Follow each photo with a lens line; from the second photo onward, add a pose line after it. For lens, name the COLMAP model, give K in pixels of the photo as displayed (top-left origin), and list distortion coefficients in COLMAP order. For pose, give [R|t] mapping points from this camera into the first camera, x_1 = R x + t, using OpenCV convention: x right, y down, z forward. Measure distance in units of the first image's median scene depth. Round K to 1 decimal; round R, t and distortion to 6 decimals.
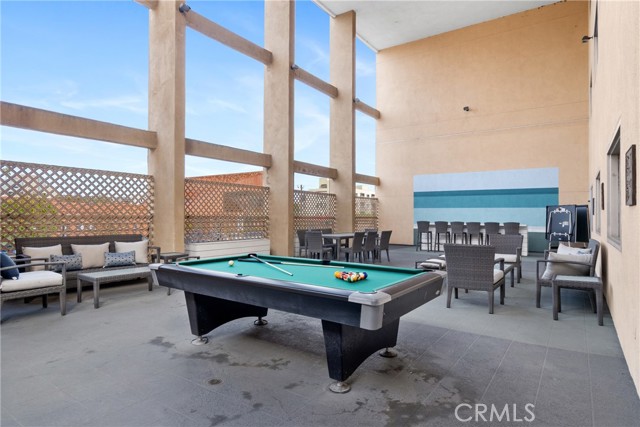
lens RADIAL K [[370.9, 0, 320.0], [0, 370.9, 213.5], [0, 0, 1]] dist [0.005457, 0.000487]
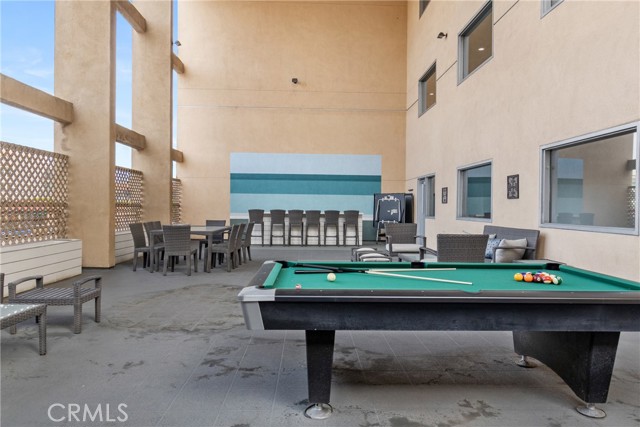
lens RADIAL K [[450.0, 0, 320.0], [0, 450.0, 213.5], [0, 0, 1]] dist [-0.001699, -0.000282]
pose [[0.794325, -0.009107, 0.607424, -0.230373], [-0.008706, 0.999614, 0.026372, 0.001939], [-0.607430, -0.026236, 0.793940, 0.131524]]
